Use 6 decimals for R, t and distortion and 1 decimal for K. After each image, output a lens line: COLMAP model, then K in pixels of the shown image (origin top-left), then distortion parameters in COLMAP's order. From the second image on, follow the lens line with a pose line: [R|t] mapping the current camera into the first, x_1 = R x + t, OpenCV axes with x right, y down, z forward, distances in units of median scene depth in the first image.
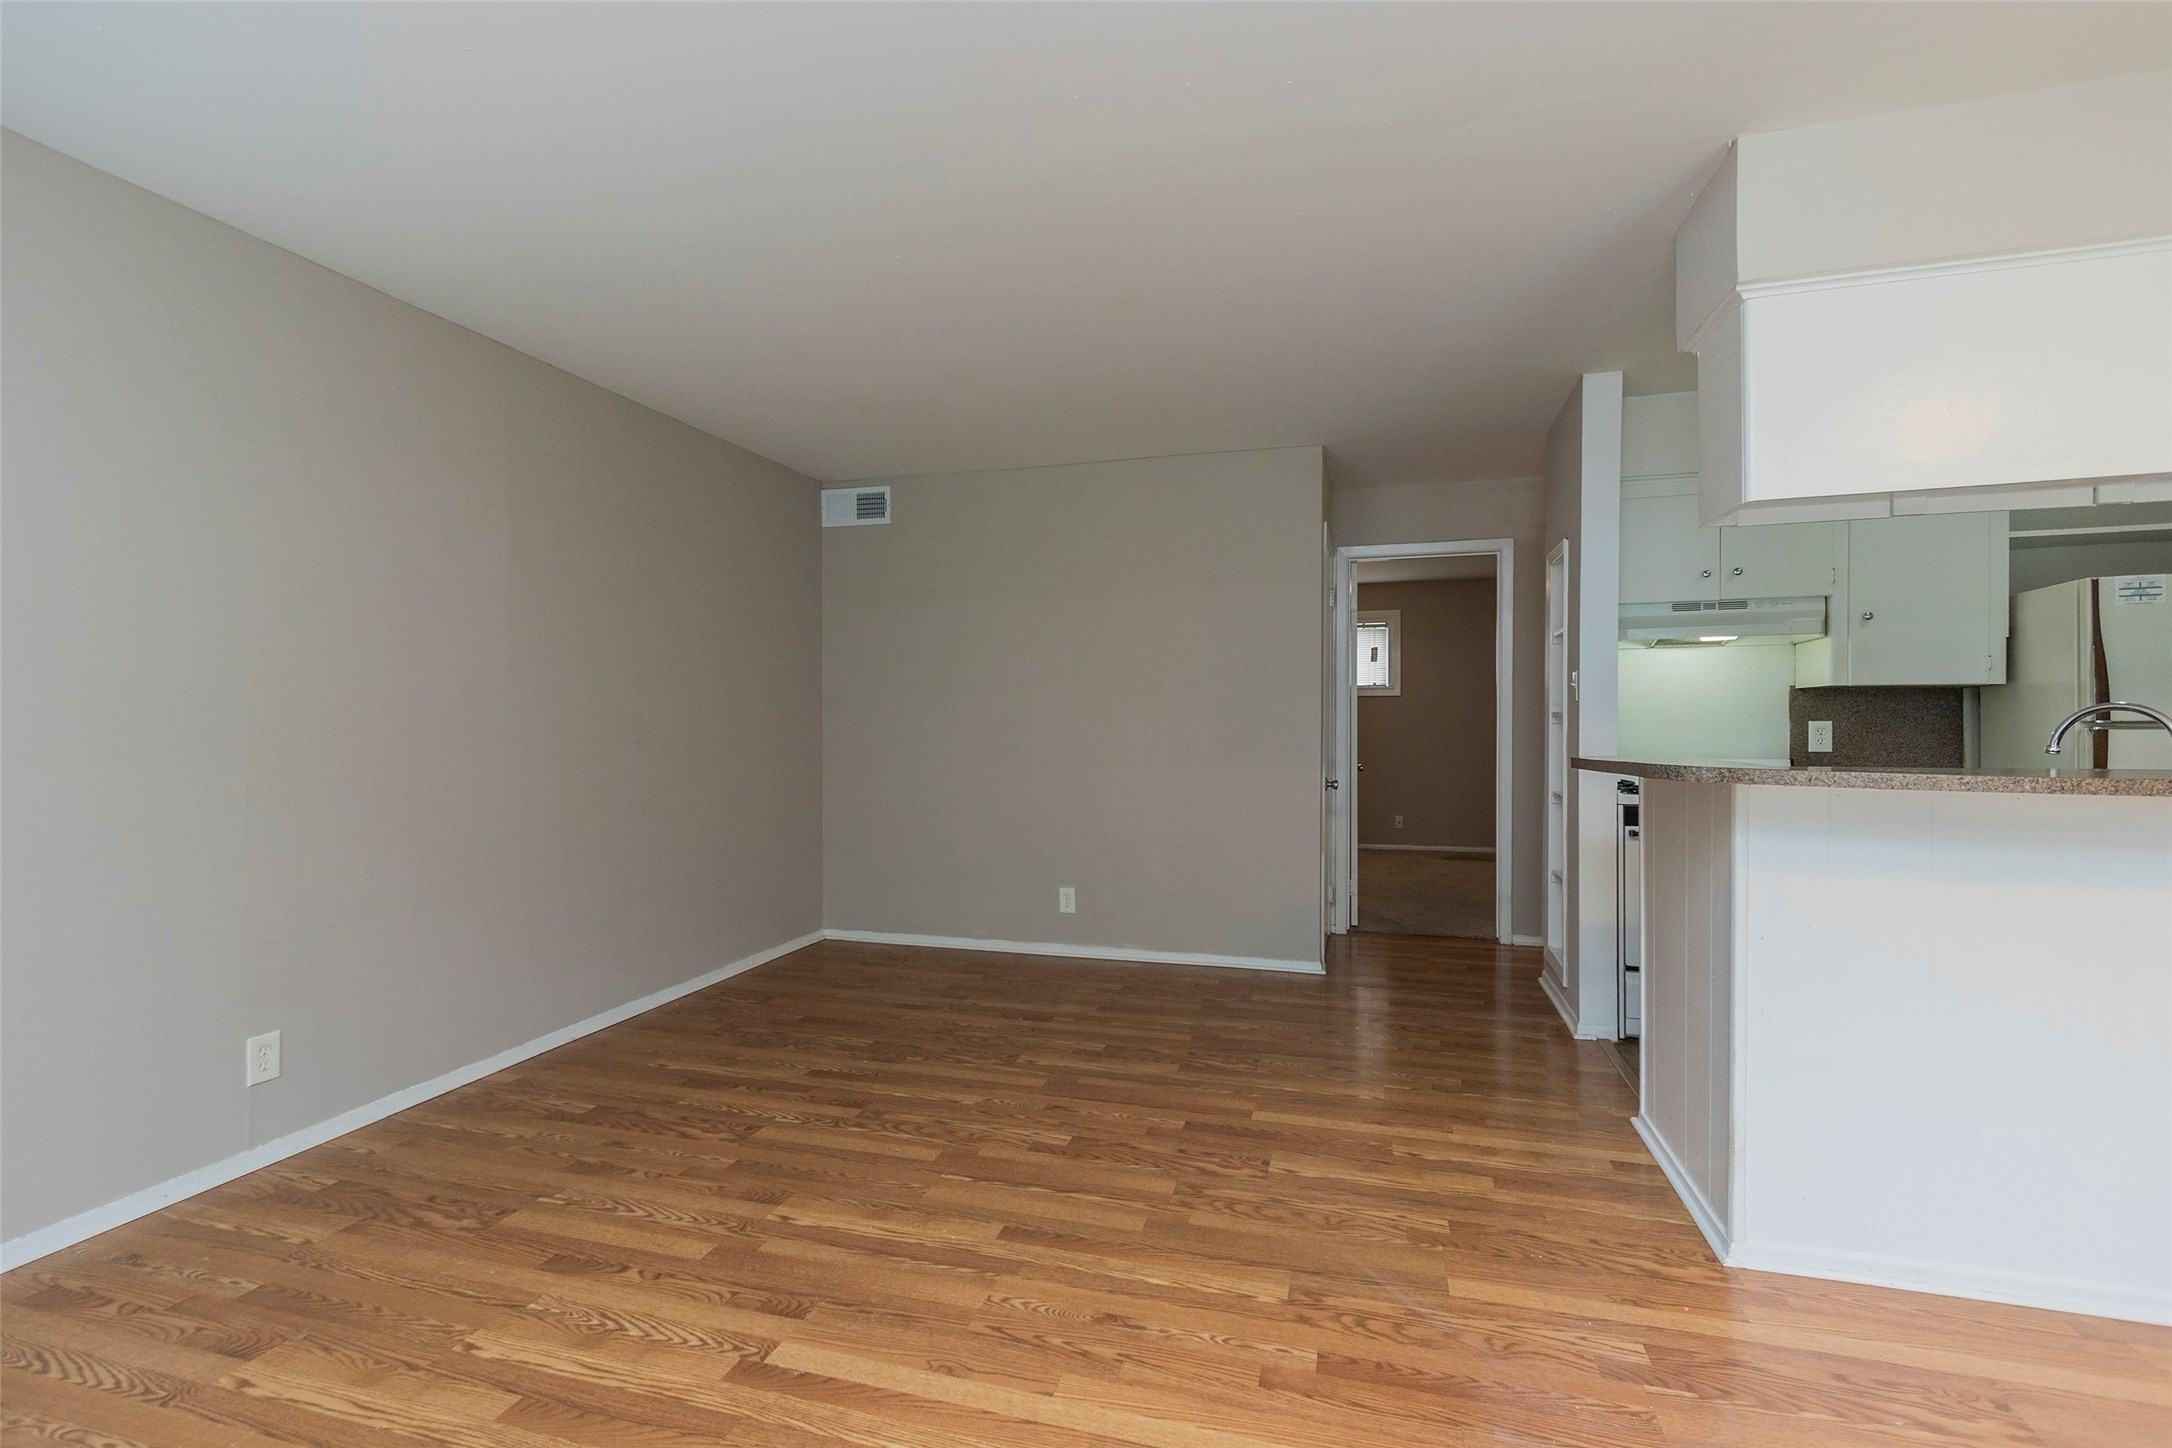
lens RADIAL K [[977.6, 0, 1076.5], [0, 977.6, 732.3], [0, 0, 1]] dist [0.003795, -0.000859]
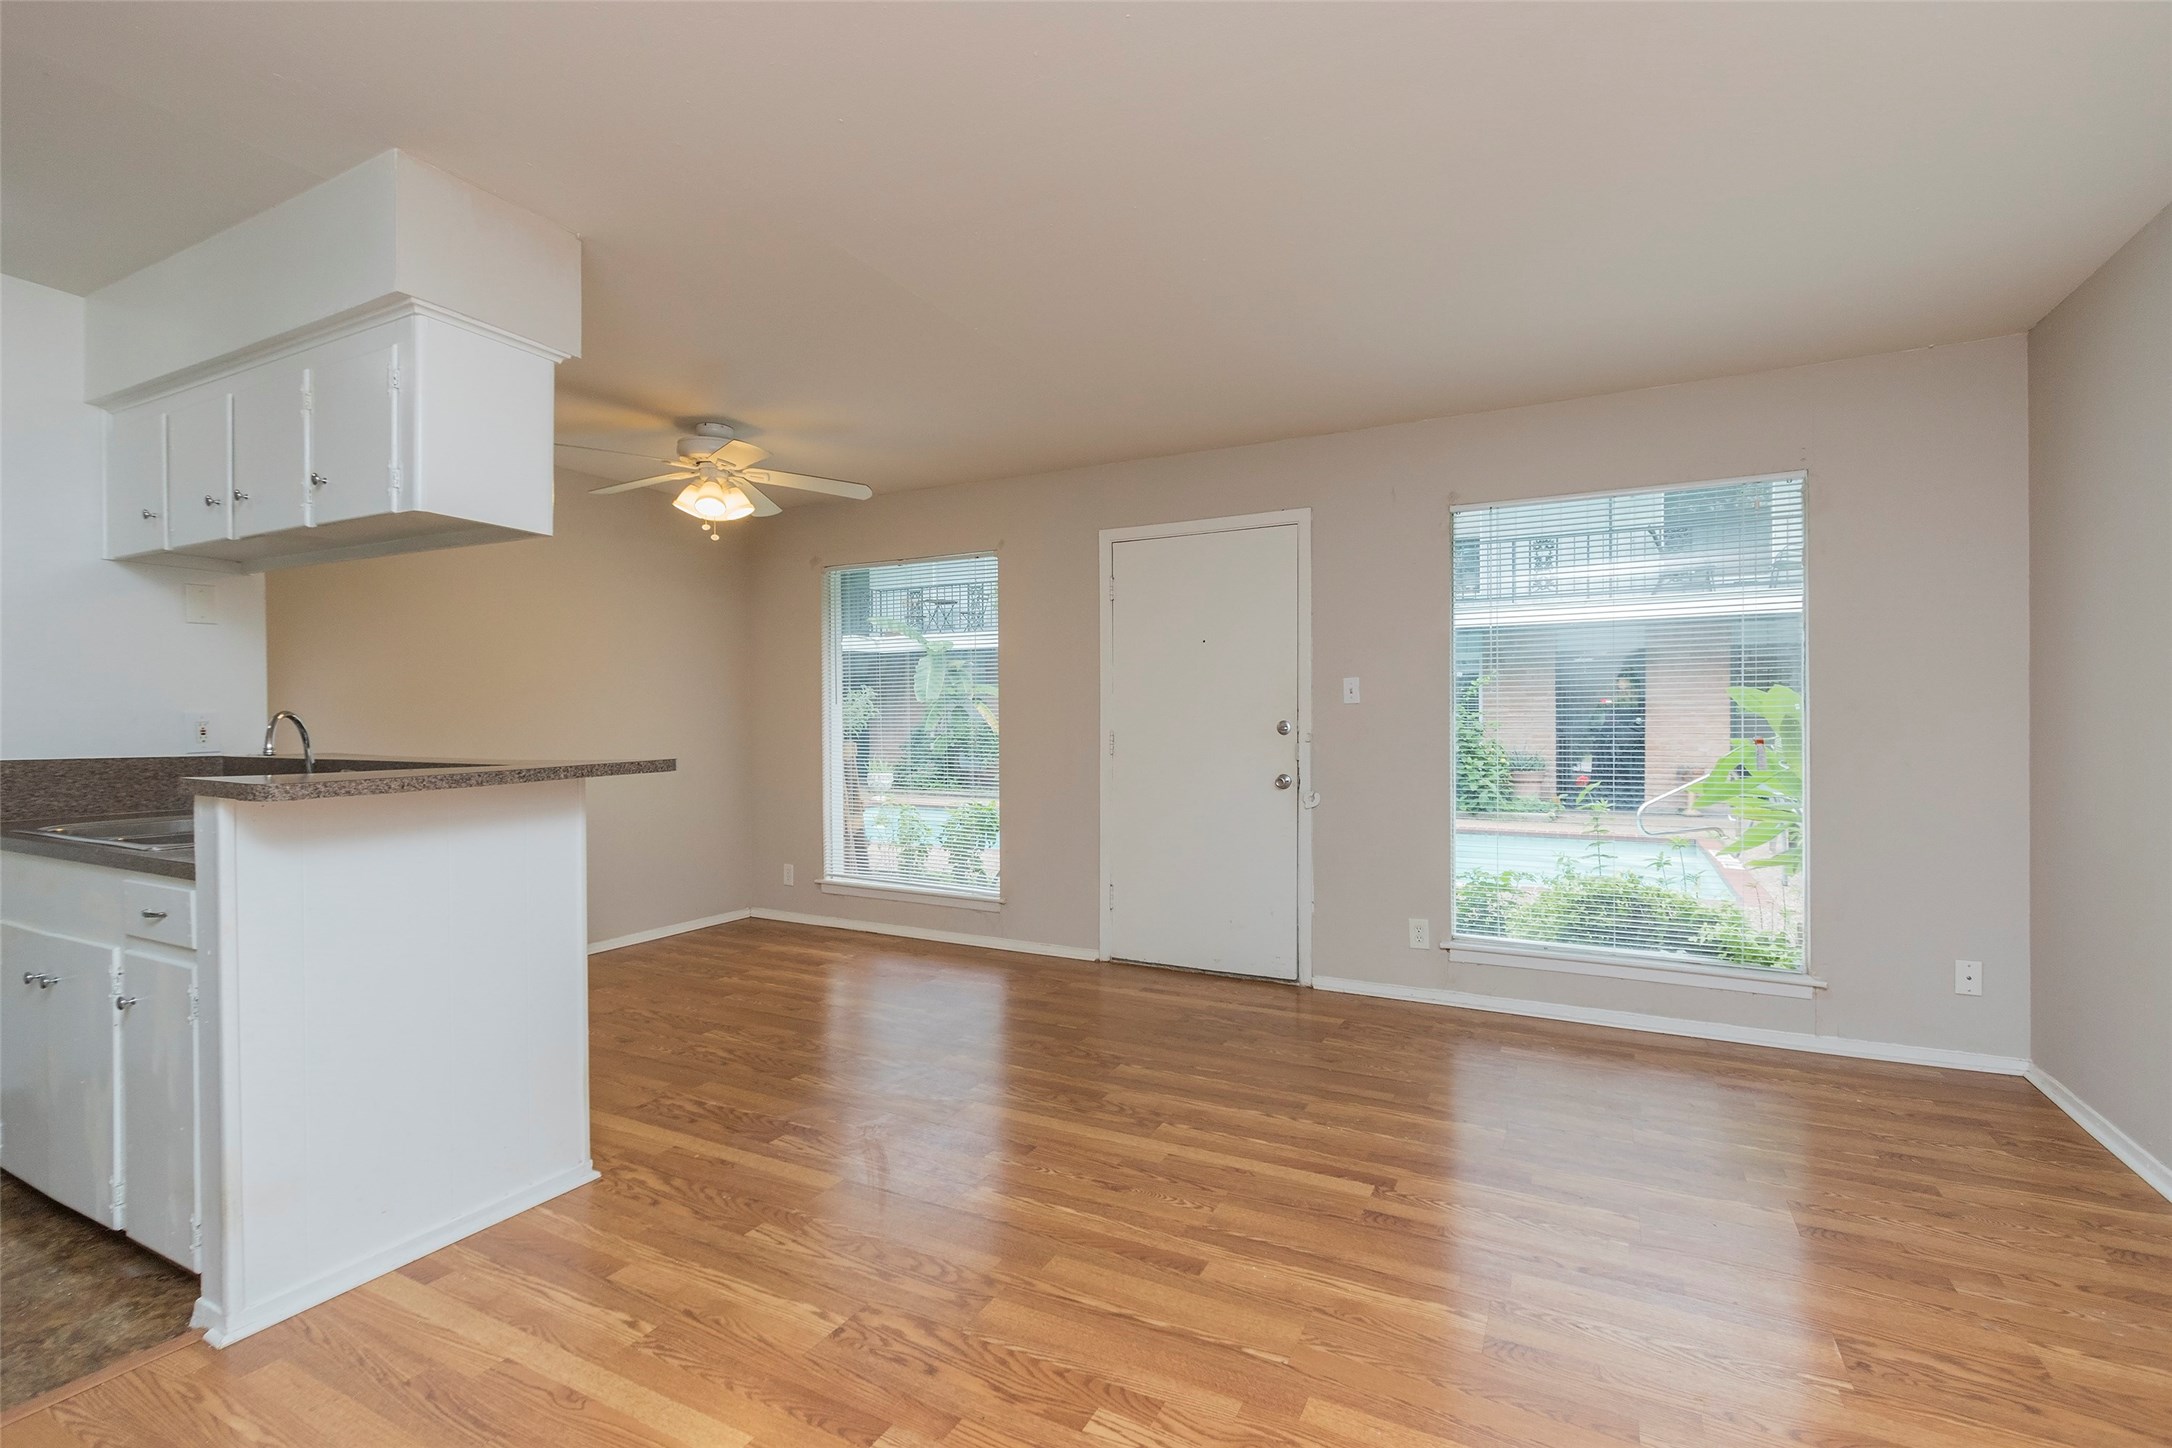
lens RADIAL K [[977.6, 0, 1074.0], [0, 977.6, 733.8], [0, 0, 1]] dist [0.003795, -0.000859]
pose [[-0.979964, 0.000936, 0.199175, -0.129199], [0.005193, 0.999769, 0.020854, -0.019209], [-0.199109, 0.021471, -0.979742, 1.744085]]
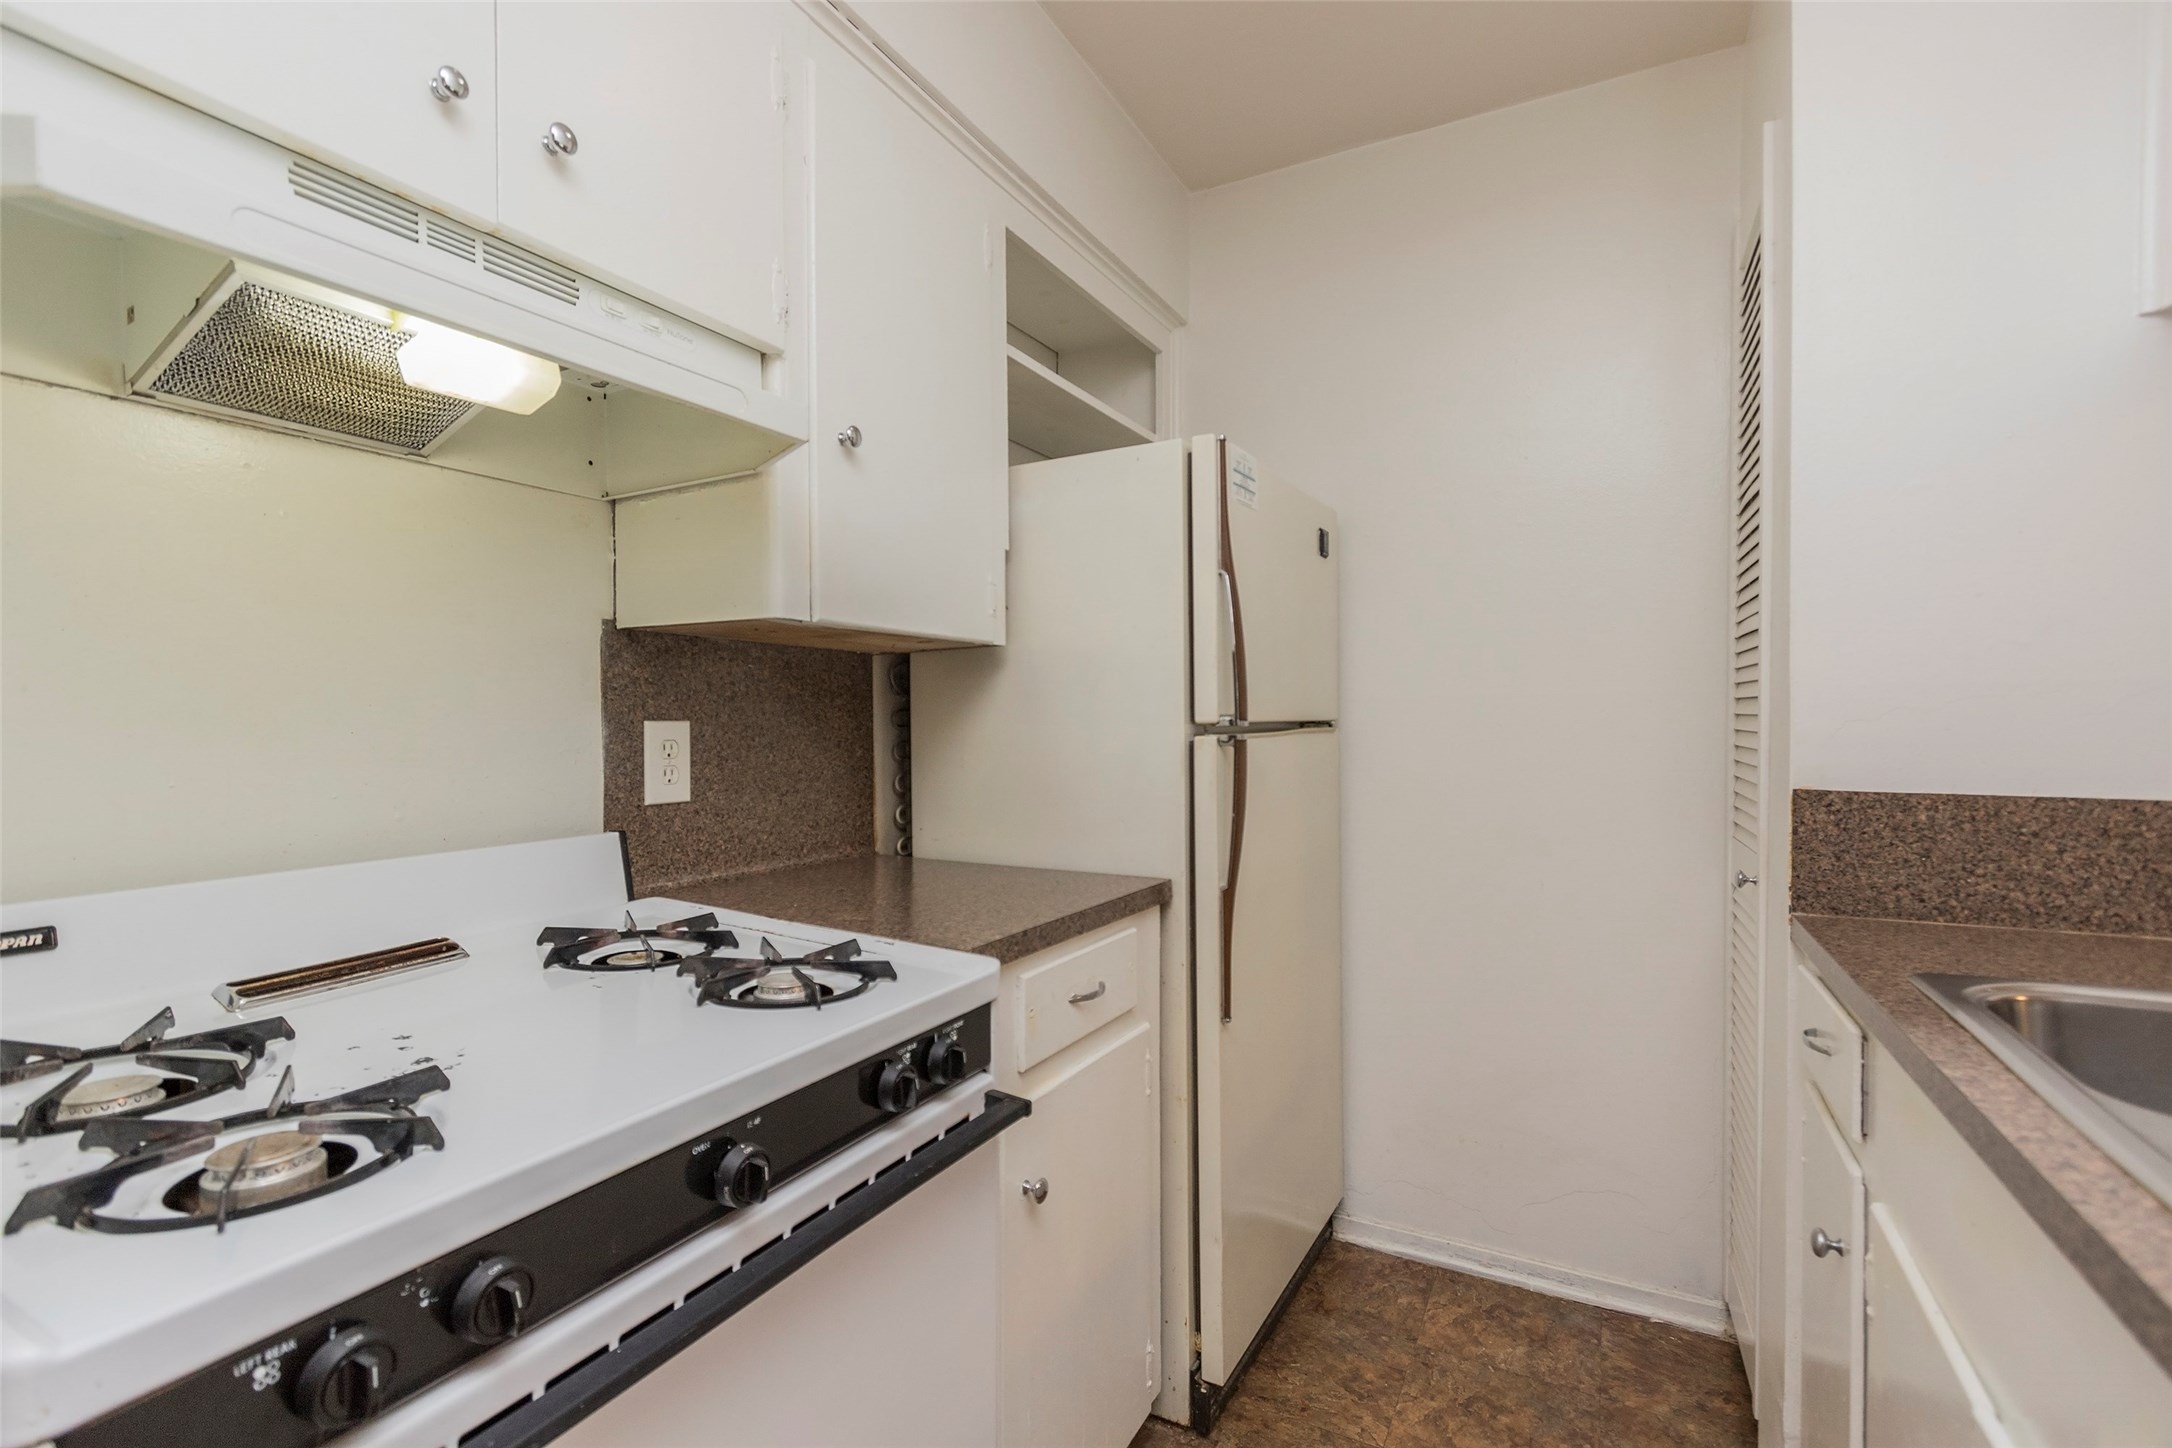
lens RADIAL K [[977.6, 0, 1081.0], [0, 977.6, 735.8], [0, 0, 1]] dist [0.003795, -0.000859]
pose [[0.196767, -0.011886, 0.980378, 0.676921], [0.010063, 0.999898, 0.010104, -0.012976], [-0.980399, 0.007877, 0.196866, 1.232711]]
